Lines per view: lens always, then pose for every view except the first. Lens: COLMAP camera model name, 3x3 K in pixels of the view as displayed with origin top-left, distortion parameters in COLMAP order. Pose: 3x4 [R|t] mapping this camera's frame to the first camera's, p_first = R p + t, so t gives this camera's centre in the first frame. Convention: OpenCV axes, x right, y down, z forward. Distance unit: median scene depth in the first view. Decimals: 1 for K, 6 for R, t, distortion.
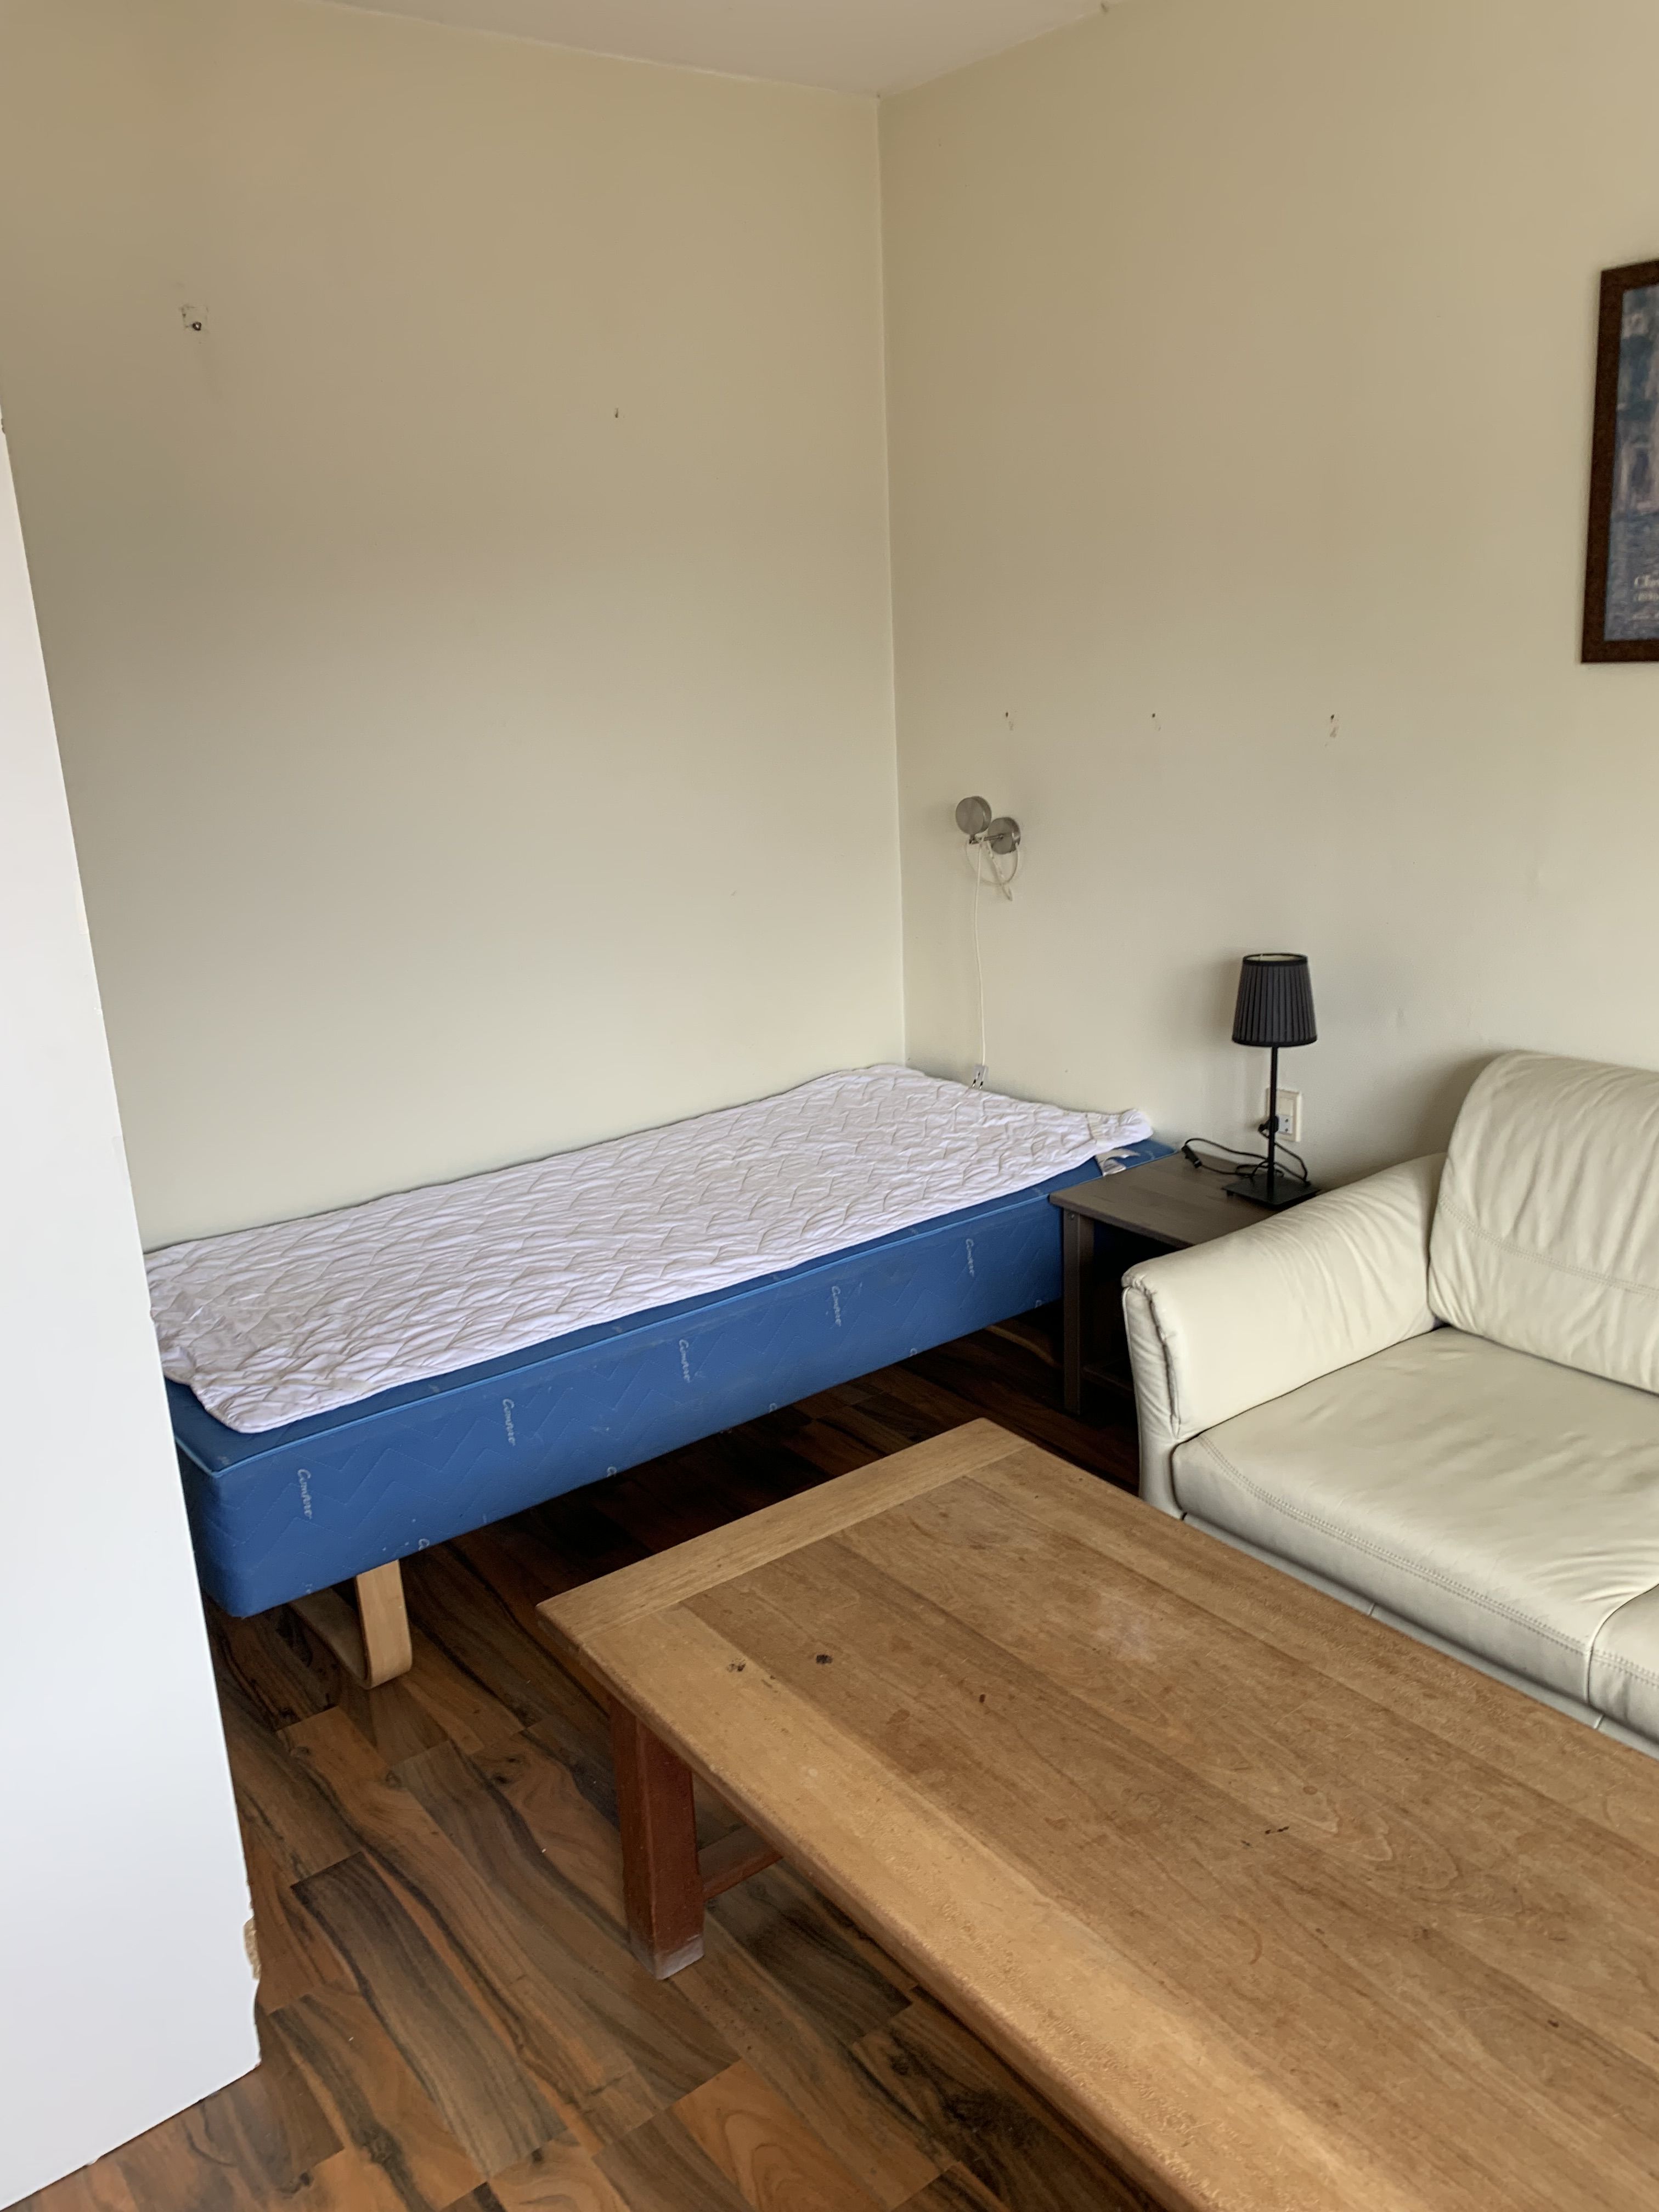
lens RADIAL K [[1671.8, 0, 829.5], [0, 1671.8, 1106.0], [0, 0, 1]] dist [0.047704, -0.073927]
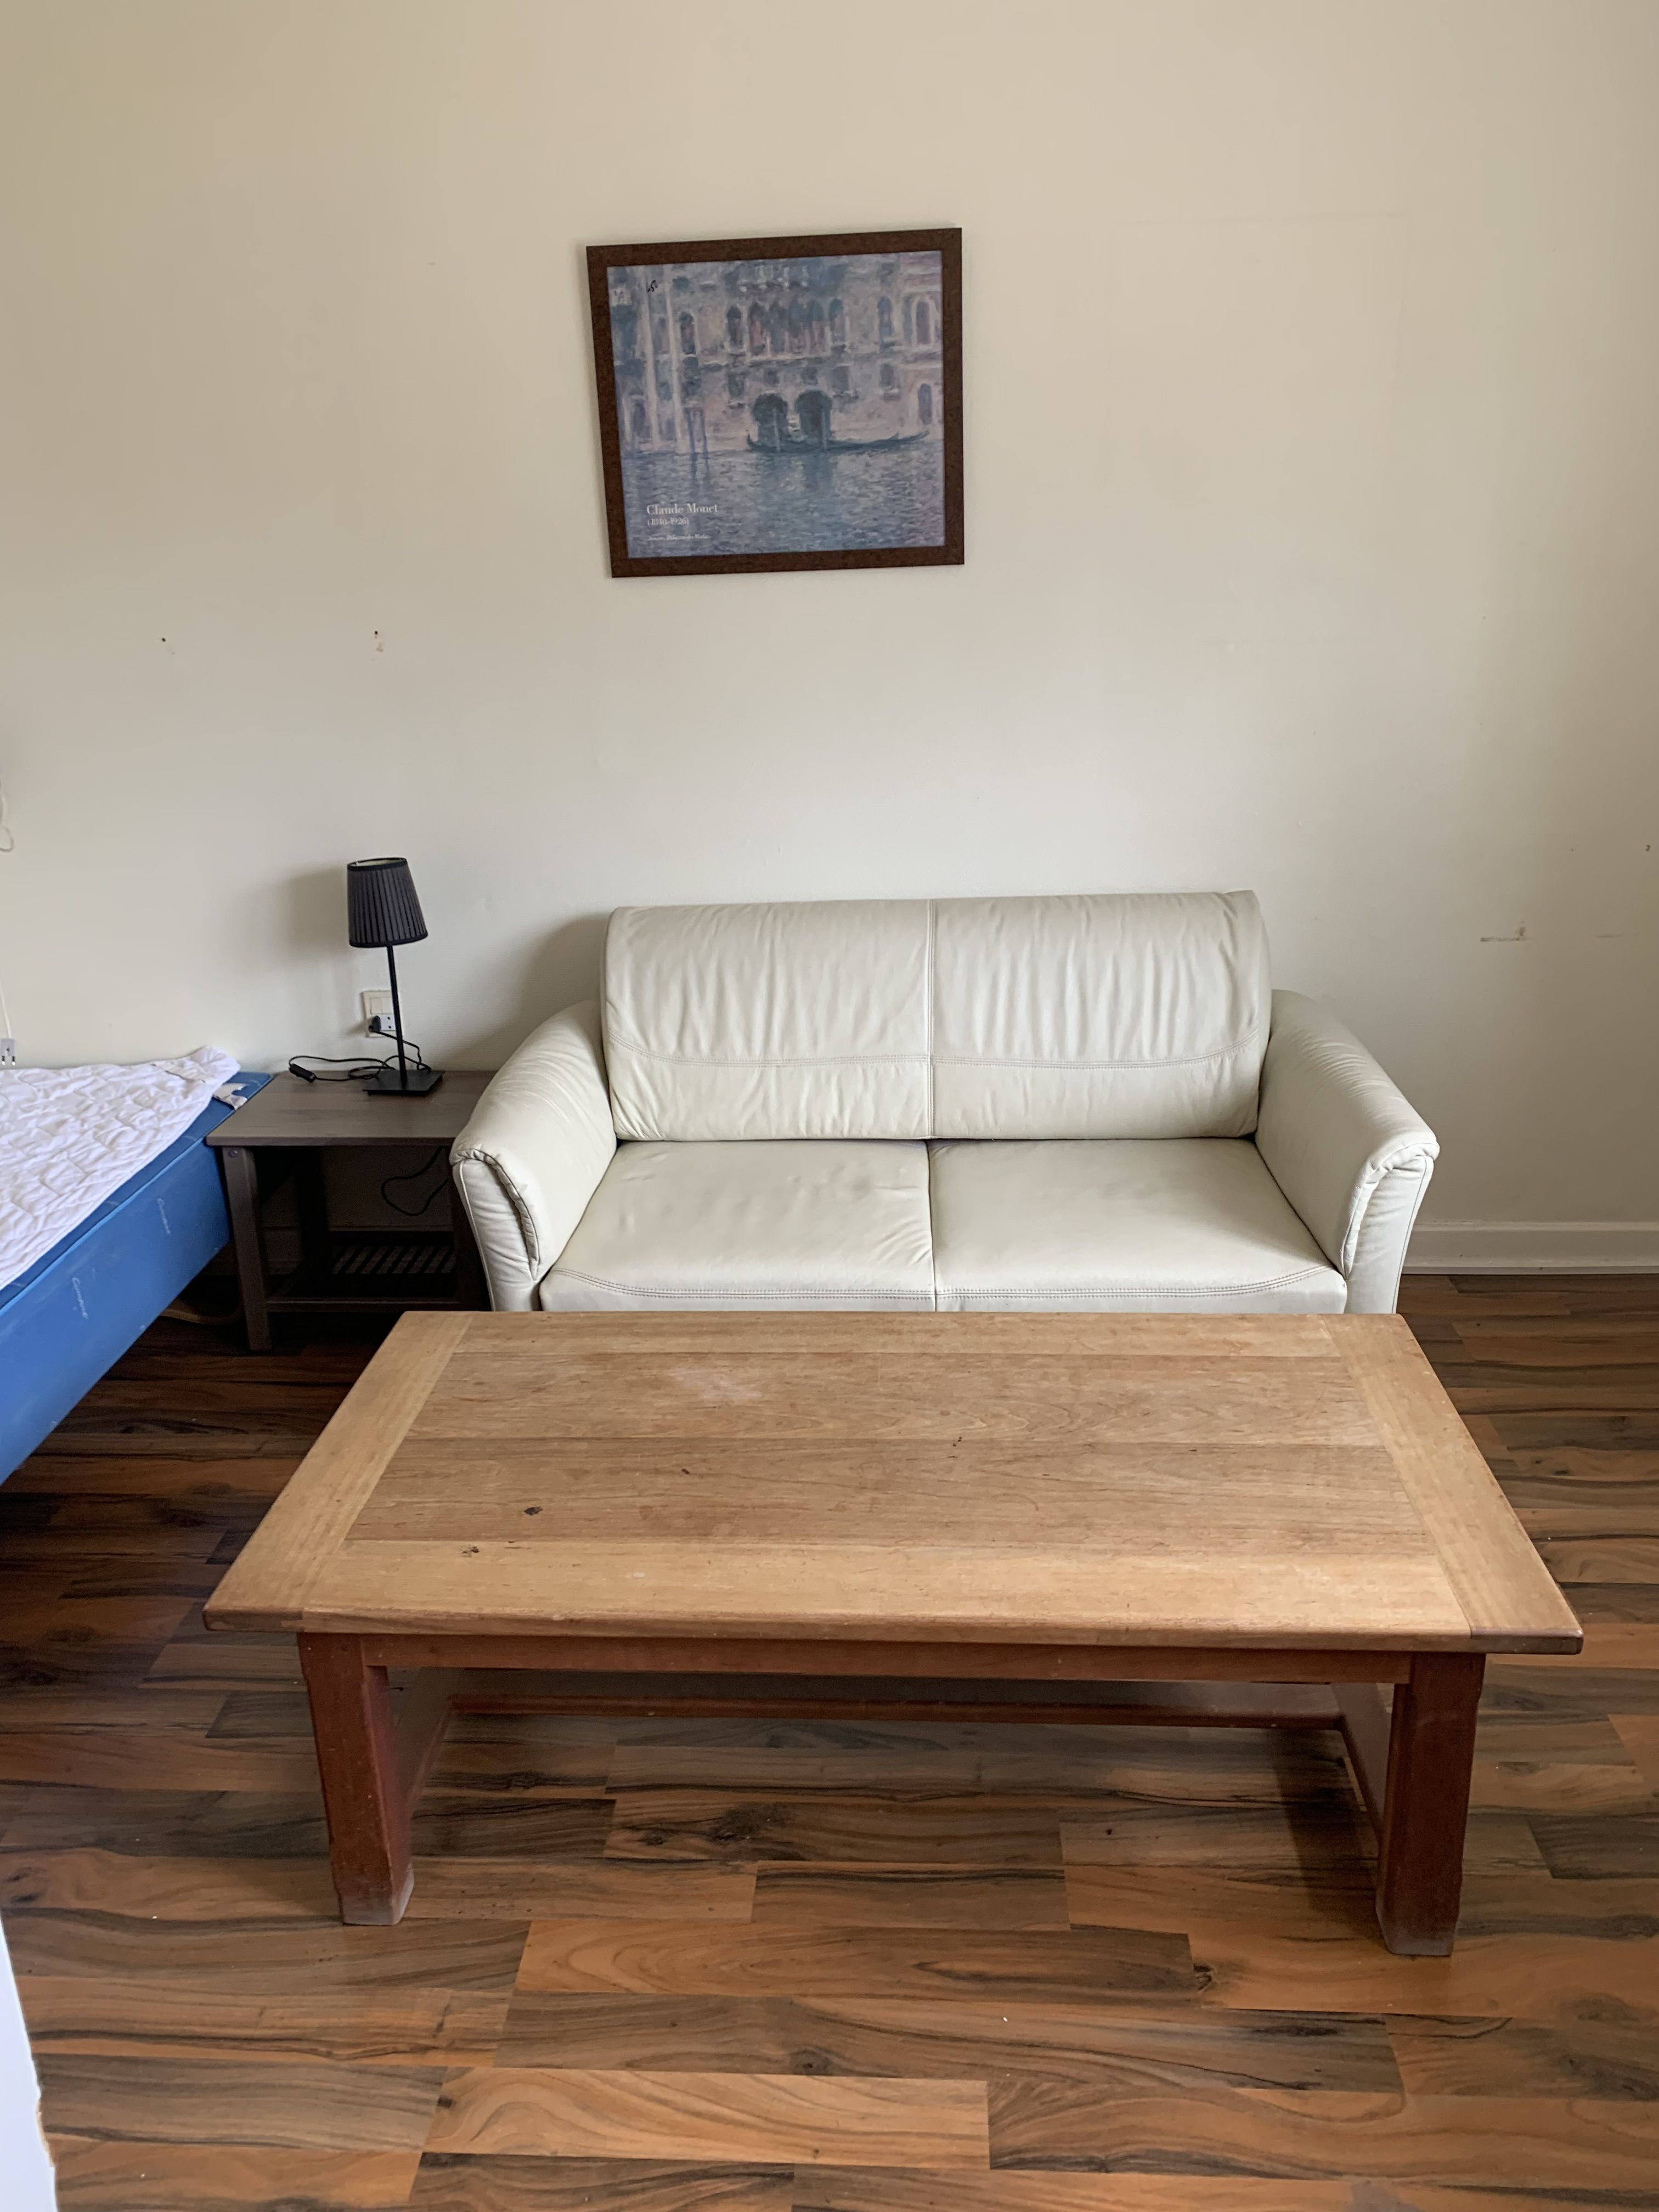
lens RADIAL K [[1757.6, 0, 661.3], [0, 1757.6, 1163.0], [0, 0, 1]] dist [0.076464, -0.204383]
pose [[0.656807, -0.226647, 0.719191, -0.568724], [0.211019, 0.970899, 0.113256, 0.009678], [-0.723930, 0.077376, 0.685520, 0.141911]]
